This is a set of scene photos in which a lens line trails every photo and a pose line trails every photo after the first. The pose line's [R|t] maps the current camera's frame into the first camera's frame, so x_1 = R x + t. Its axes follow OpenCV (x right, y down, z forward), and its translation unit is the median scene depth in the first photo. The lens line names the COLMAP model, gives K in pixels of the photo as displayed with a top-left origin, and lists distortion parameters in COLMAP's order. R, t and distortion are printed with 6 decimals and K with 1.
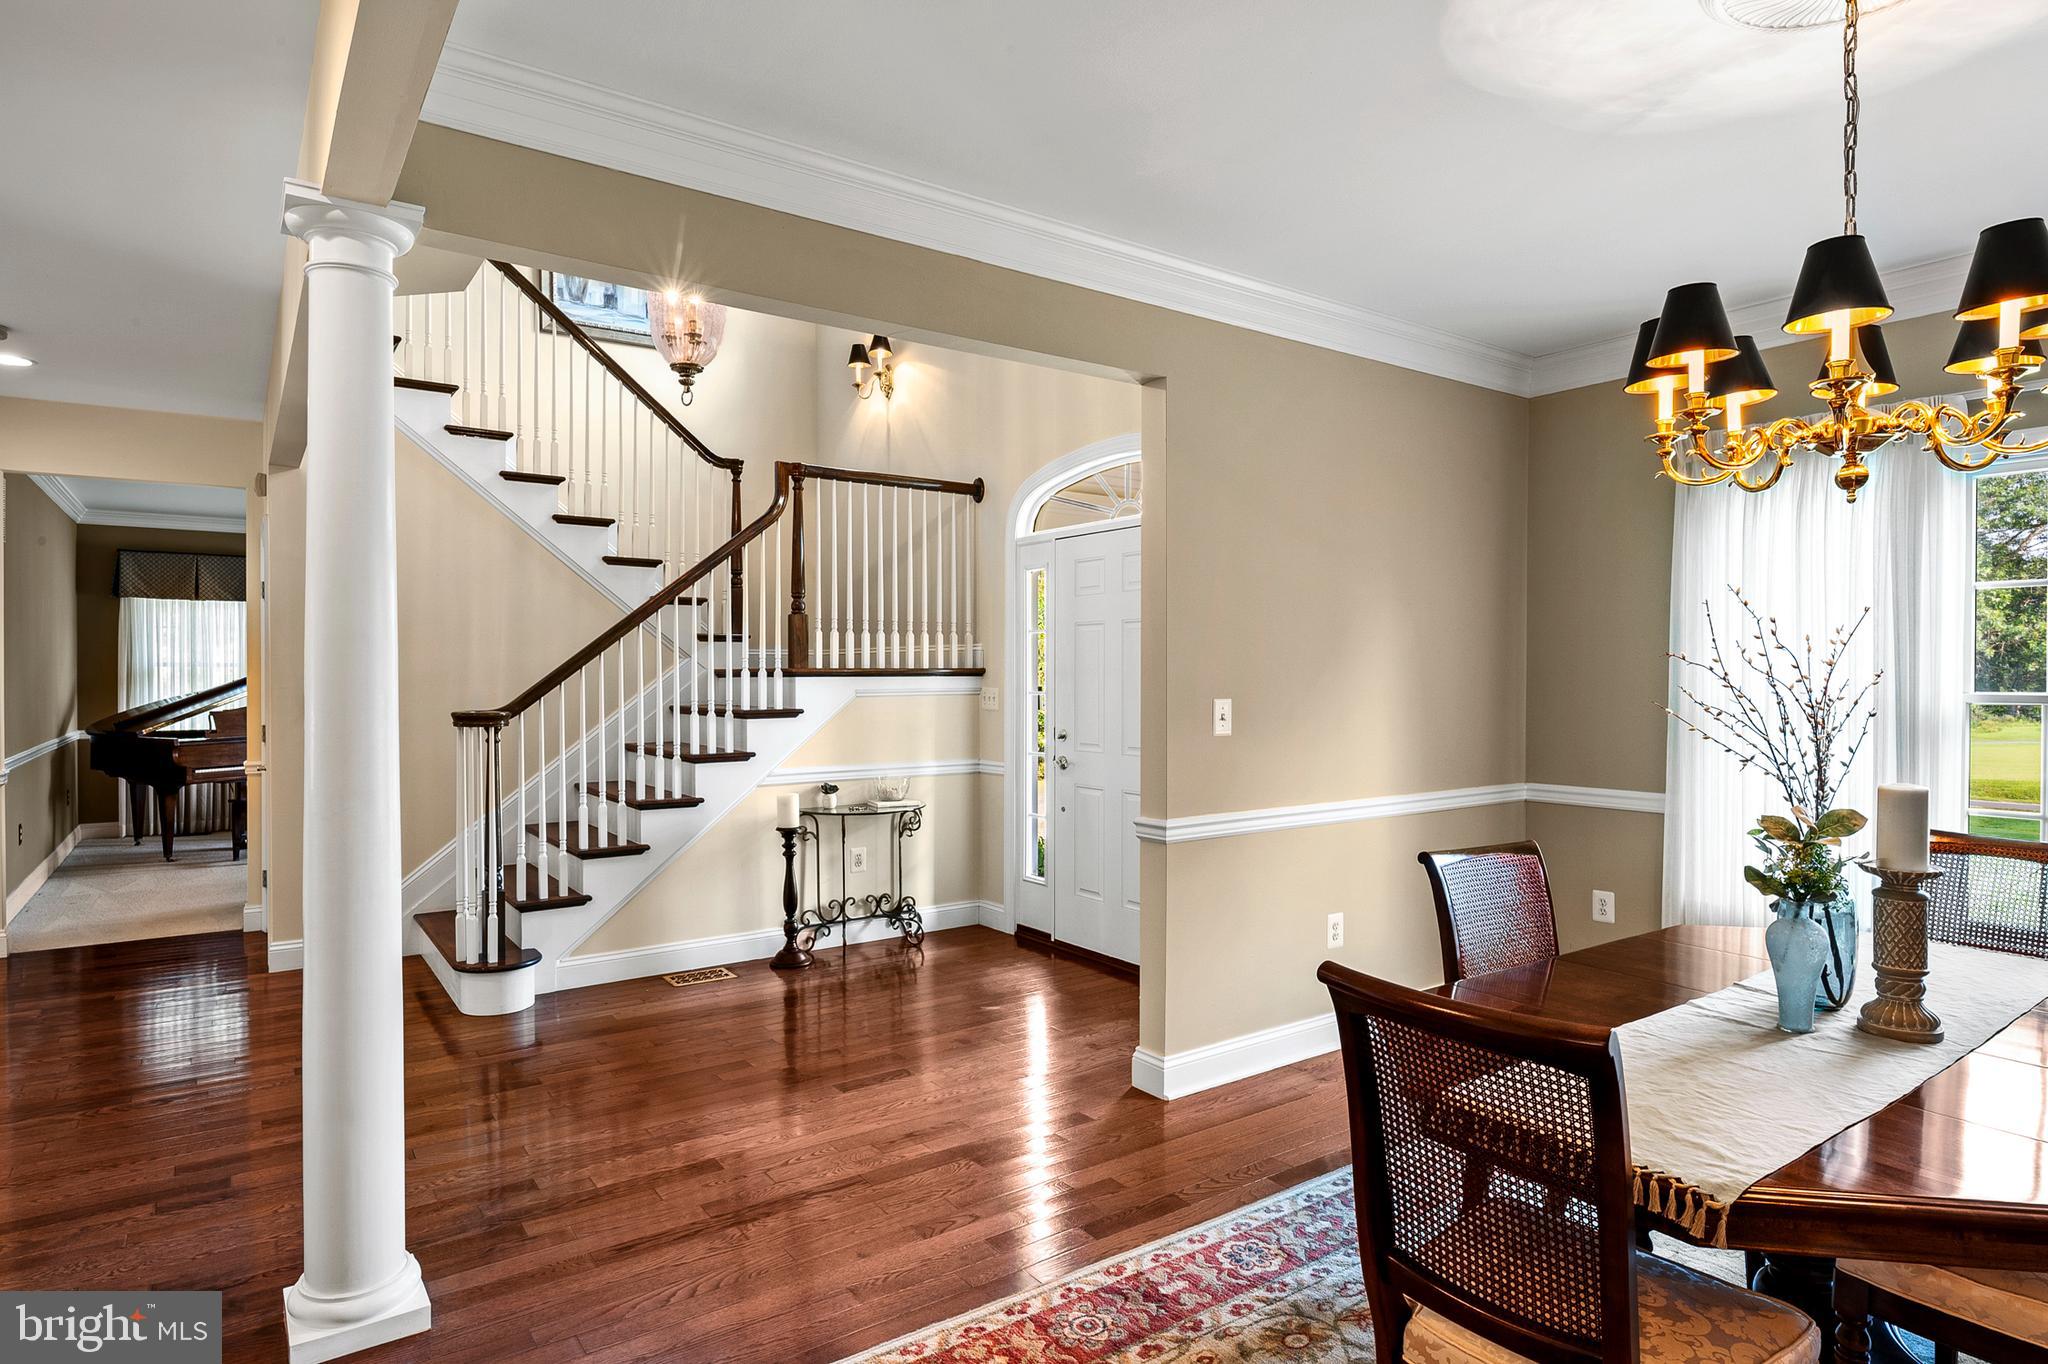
lens RADIAL K [[1125.6, 0, 1023.1], [0, 1125.6, 677.5], [0, 0, 1]] dist [0.002790, -0.009007]
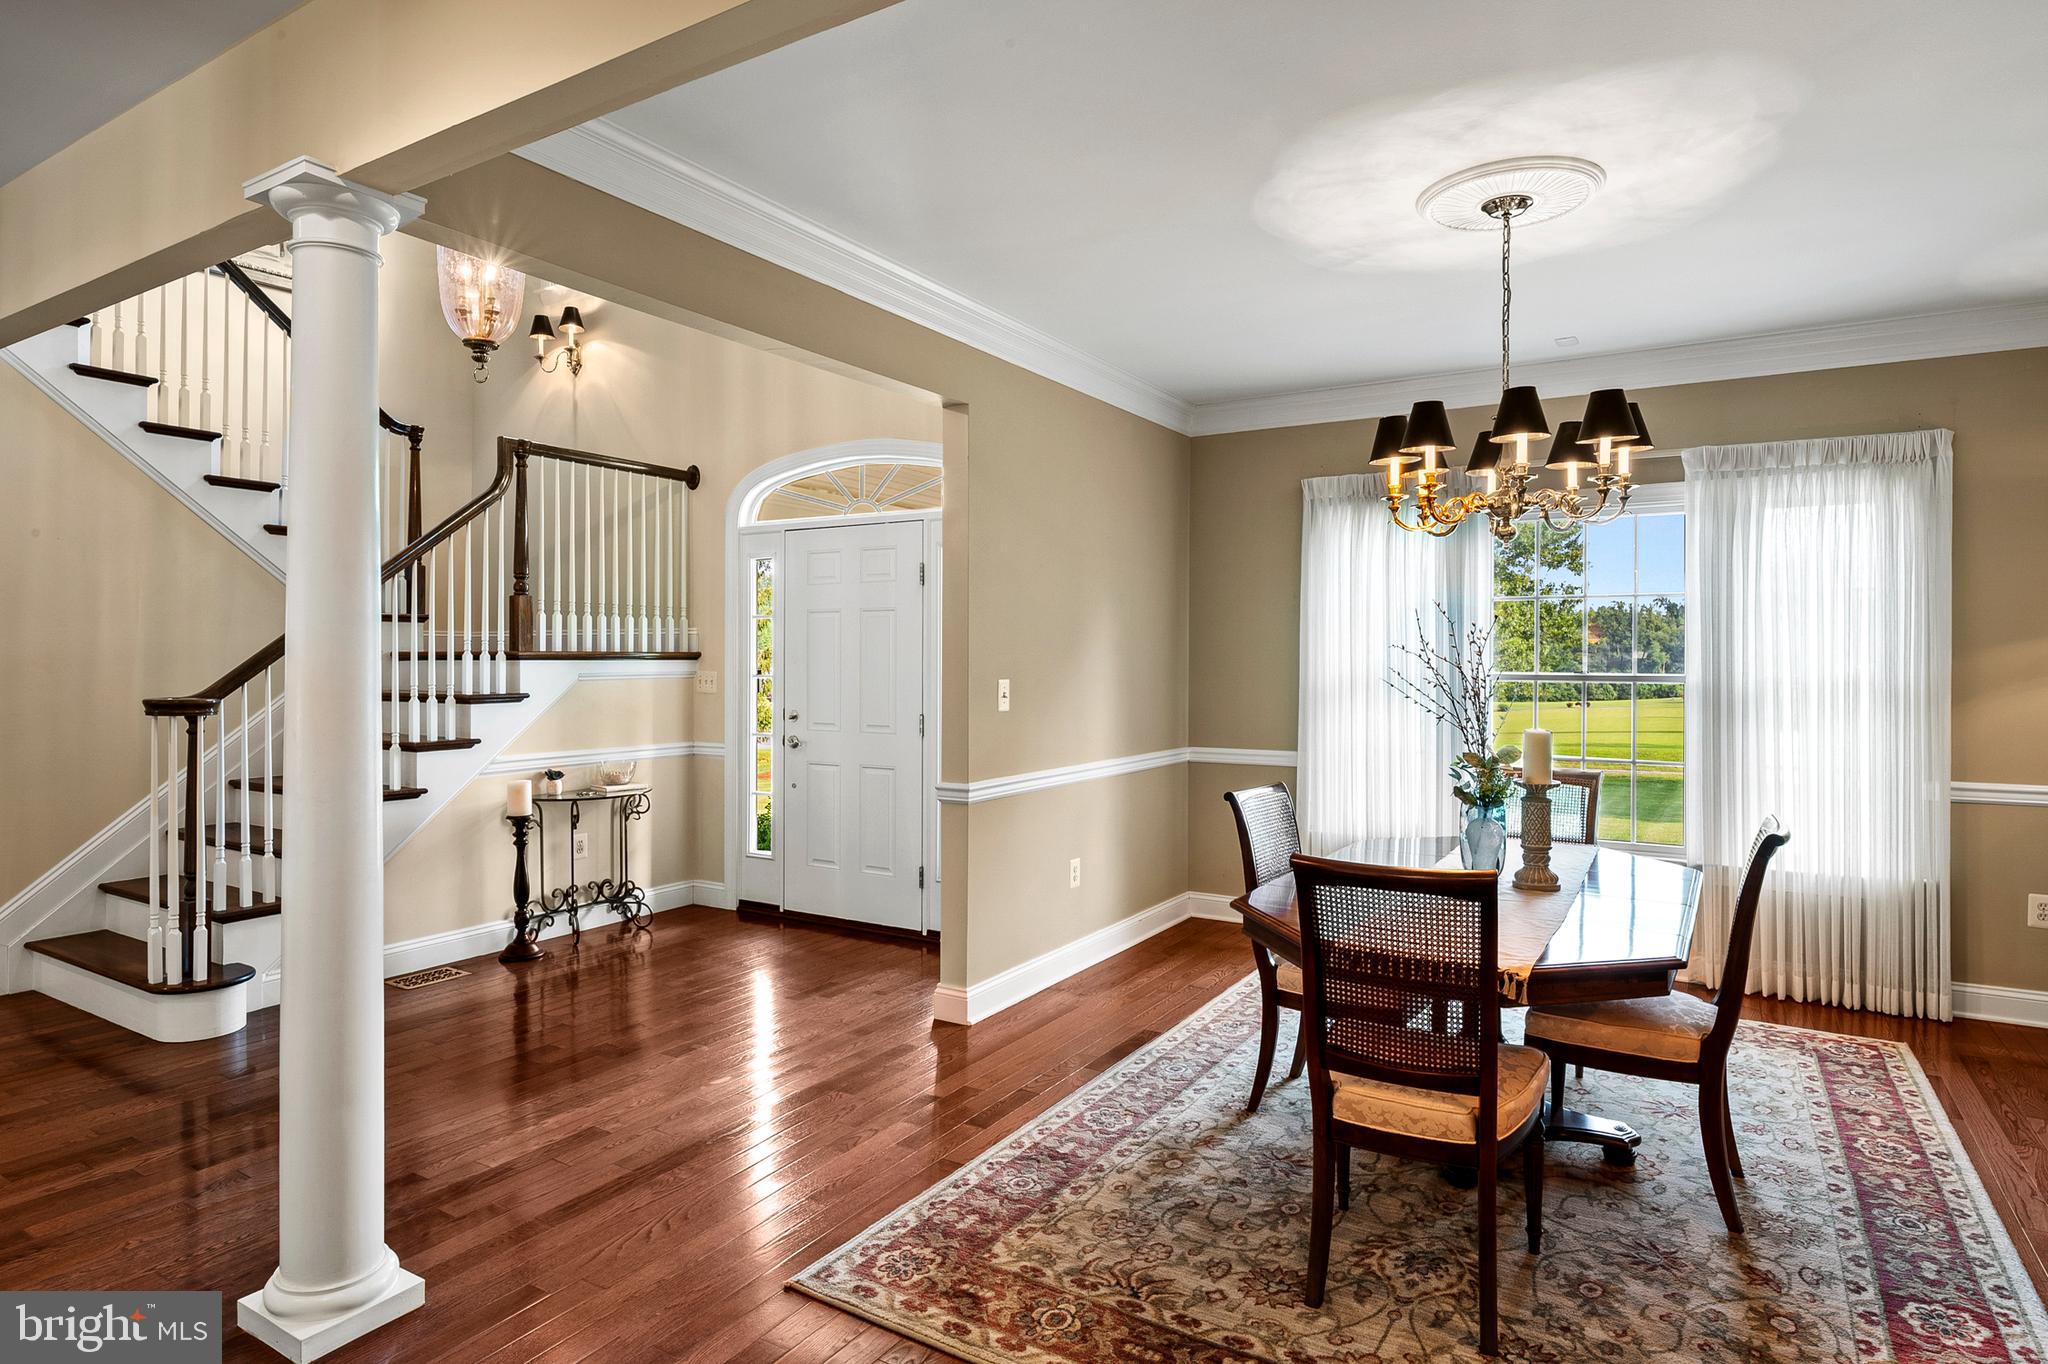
lens RADIAL K [[1125.6, 0, 1033.4], [0, 1125.6, 648.5], [0, 0, 1]] dist [0.002790, -0.009007]
pose [[0.918890, 0.006064, 0.394468, -0.206530], [-0.001307, 0.999923, -0.012326, 0.000826], [-0.394512, 0.010811, 0.918827, -0.073704]]
